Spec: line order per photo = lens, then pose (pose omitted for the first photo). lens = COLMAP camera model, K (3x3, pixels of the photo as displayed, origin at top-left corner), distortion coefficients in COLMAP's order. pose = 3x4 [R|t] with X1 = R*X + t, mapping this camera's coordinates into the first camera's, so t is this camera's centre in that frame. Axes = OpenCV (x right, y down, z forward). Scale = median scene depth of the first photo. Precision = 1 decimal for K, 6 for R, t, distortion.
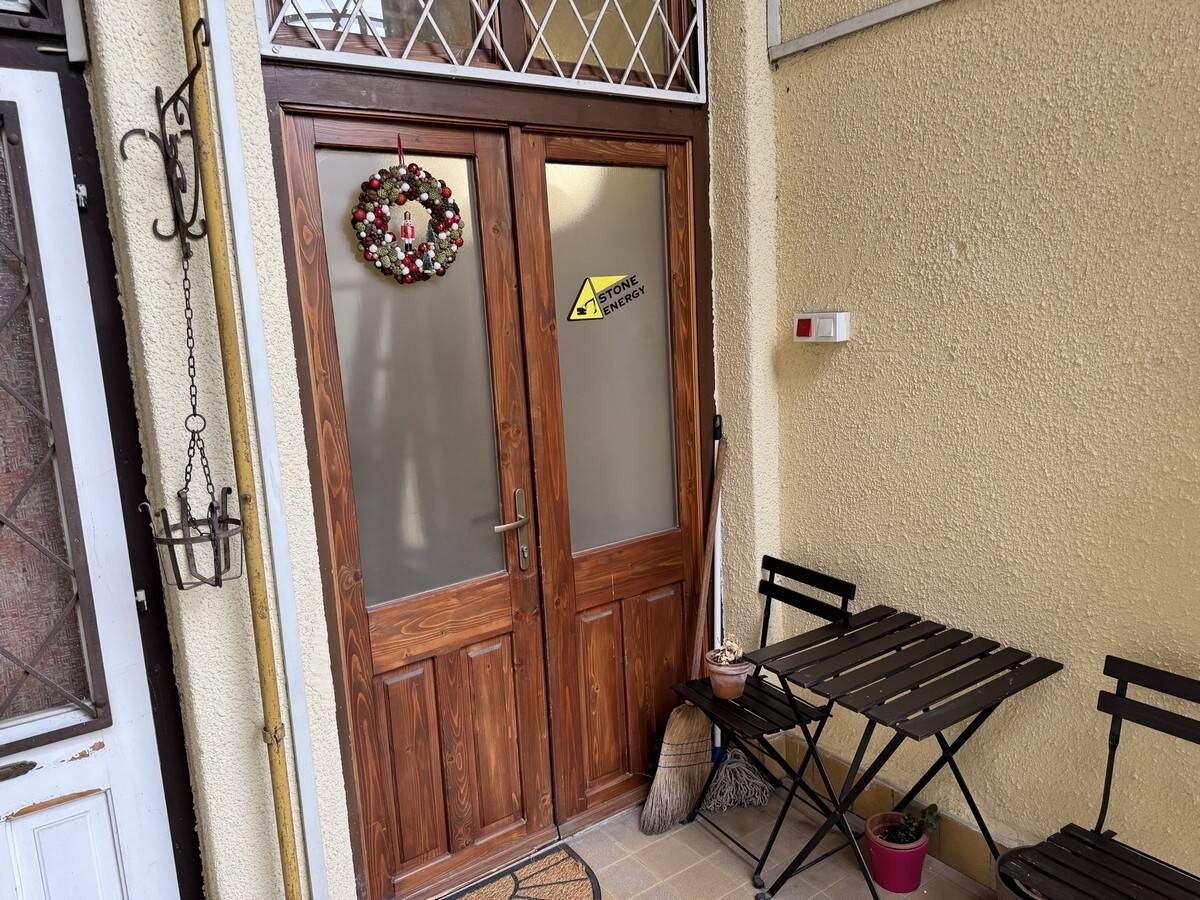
lens RADIAL K [[750.9, 0, 600.0], [0, 750.9, 450.0], [0, 0, 1]] dist [-0.000054, -0.001782]
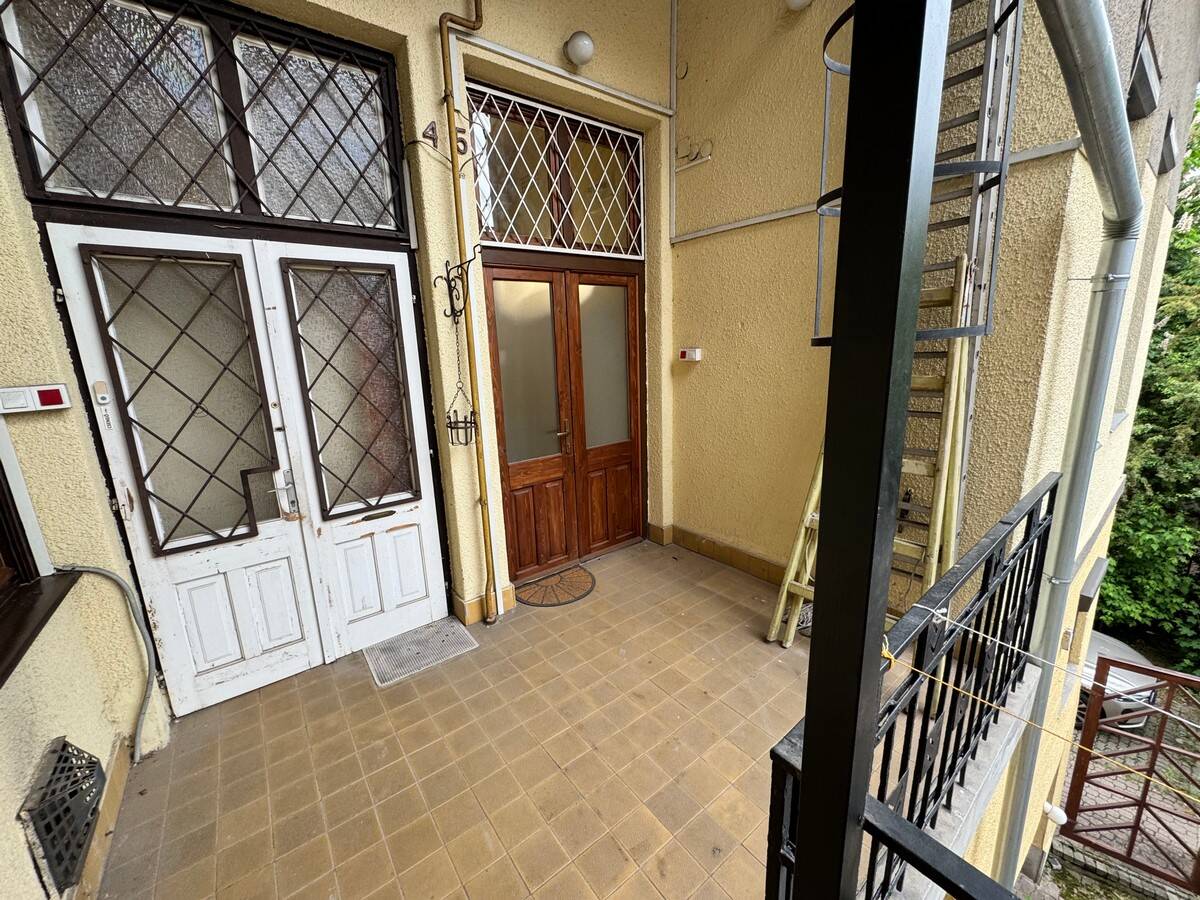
lens RADIAL K [[471.9, 0, 600.0], [0, 471.9, 450.0], [0, 0, 1]] dist [-0.001947, -0.000377]
pose [[0.997811, 0.006153, 0.065843, -0.100321], [-0.008492, 0.999341, 0.035299, 0.098170], [-0.065583, -0.035781, 0.997205, -0.542433]]
